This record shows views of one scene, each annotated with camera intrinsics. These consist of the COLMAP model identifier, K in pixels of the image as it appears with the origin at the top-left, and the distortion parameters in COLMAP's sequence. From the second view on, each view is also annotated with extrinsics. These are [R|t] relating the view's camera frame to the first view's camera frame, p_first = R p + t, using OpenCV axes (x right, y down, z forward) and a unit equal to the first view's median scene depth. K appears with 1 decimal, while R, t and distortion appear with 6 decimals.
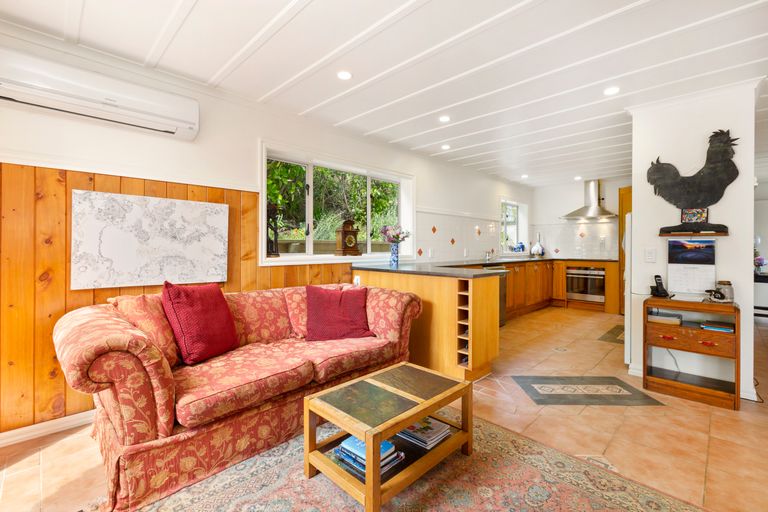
lens RADIAL K [[346.1, 0, 382.3], [0, 346.1, 250.6], [0, 0, 1]] dist [-0.001574, 0.000014]
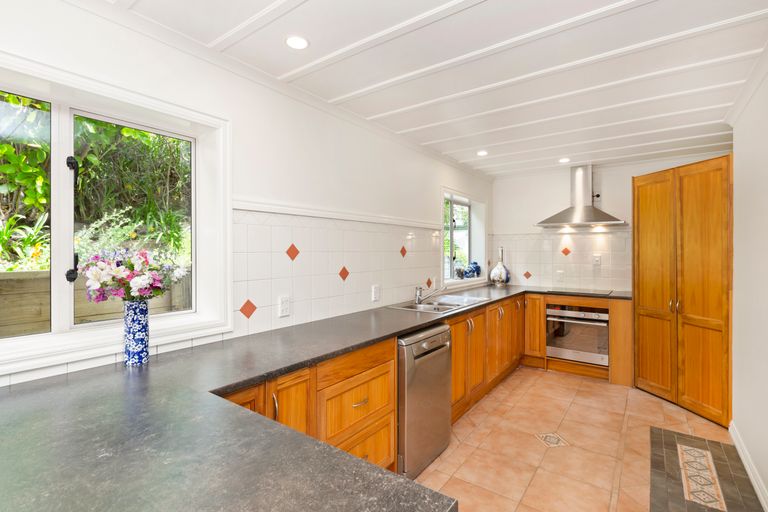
lens RADIAL K [[368.4, 0, 384.0], [0, 368.4, 256.0], [0, 0, 1]] dist [0.000774, 0.000151]
pose [[0.988459, -0.004441, 0.151420, 0.145783], [0.003869, 0.999984, 0.004073, -0.042638], [-0.151436, -0.003440, 0.988461, 0.390037]]
